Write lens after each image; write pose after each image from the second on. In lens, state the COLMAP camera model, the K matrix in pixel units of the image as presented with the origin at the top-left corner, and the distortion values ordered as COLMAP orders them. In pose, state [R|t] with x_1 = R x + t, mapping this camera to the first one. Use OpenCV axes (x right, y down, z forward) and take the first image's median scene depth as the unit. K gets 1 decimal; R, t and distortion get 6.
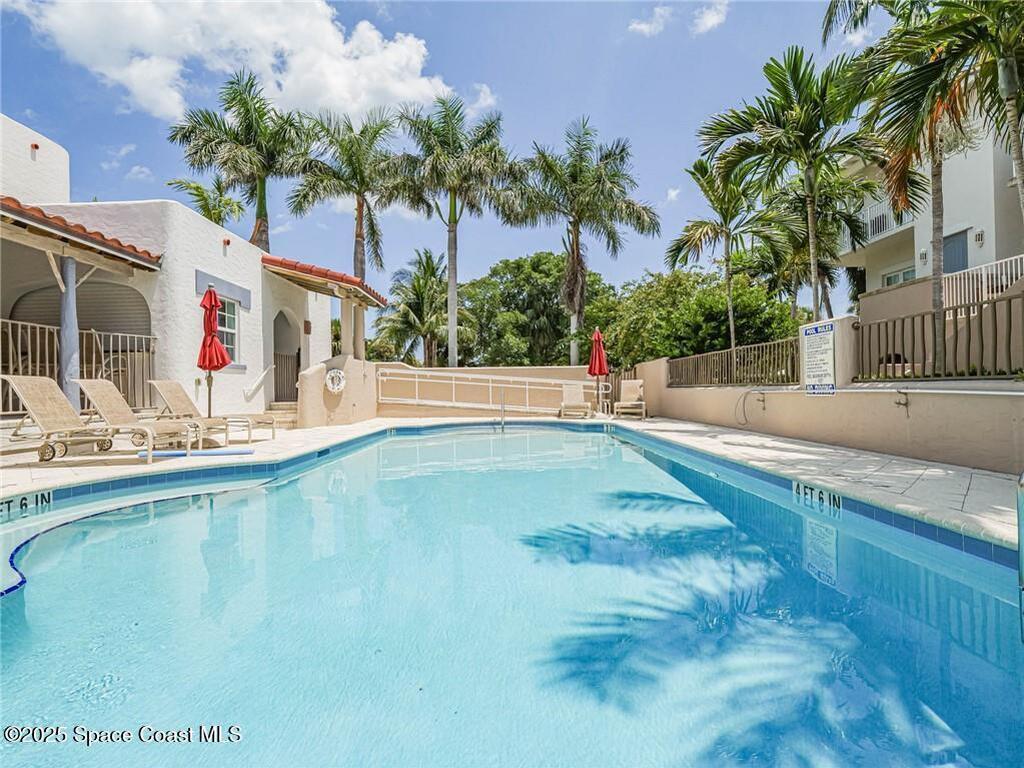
lens RADIAL K [[488.0, 0, 516.3], [0, 488.0, 394.8], [0, 0, 1]] dist [-0.056616, 0.011750]
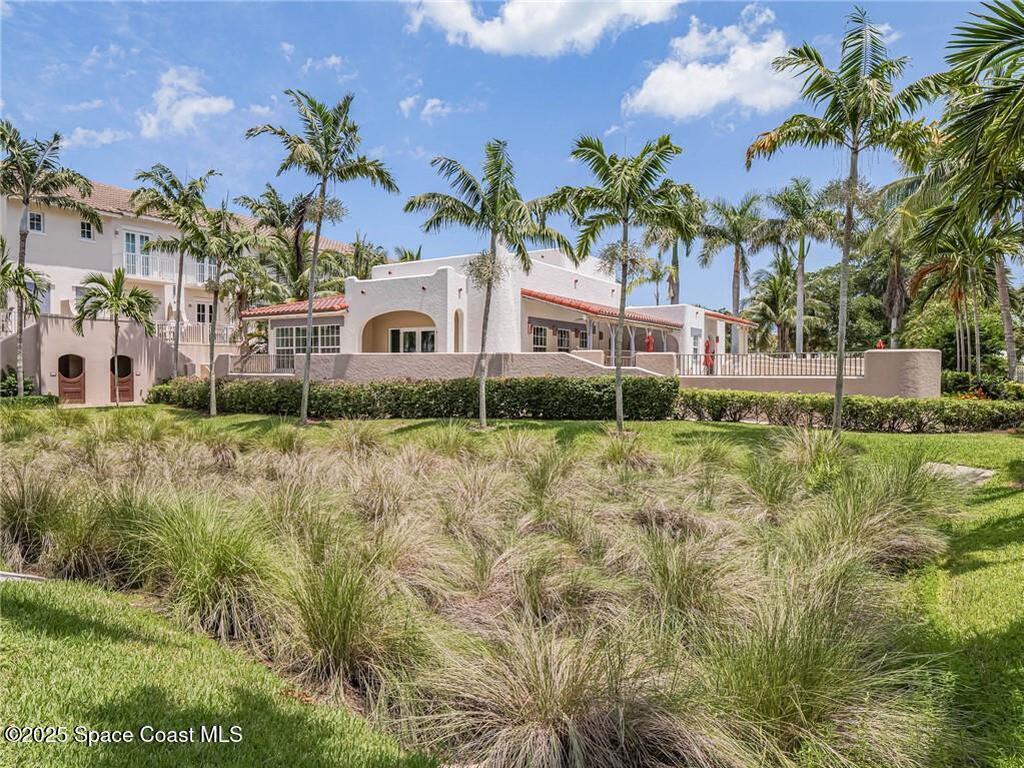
lens RADIAL K [[640.0, 0, 500.2], [0, 640.0, 390.9], [0, 0, 1]] dist [0.001816, 0.000469]
pose [[0.830541, 0.038680, -0.555613, 0.219817], [-0.018531, 0.998952, 0.041843, -0.013106], [0.556650, -0.024456, 0.830387, -1.224720]]
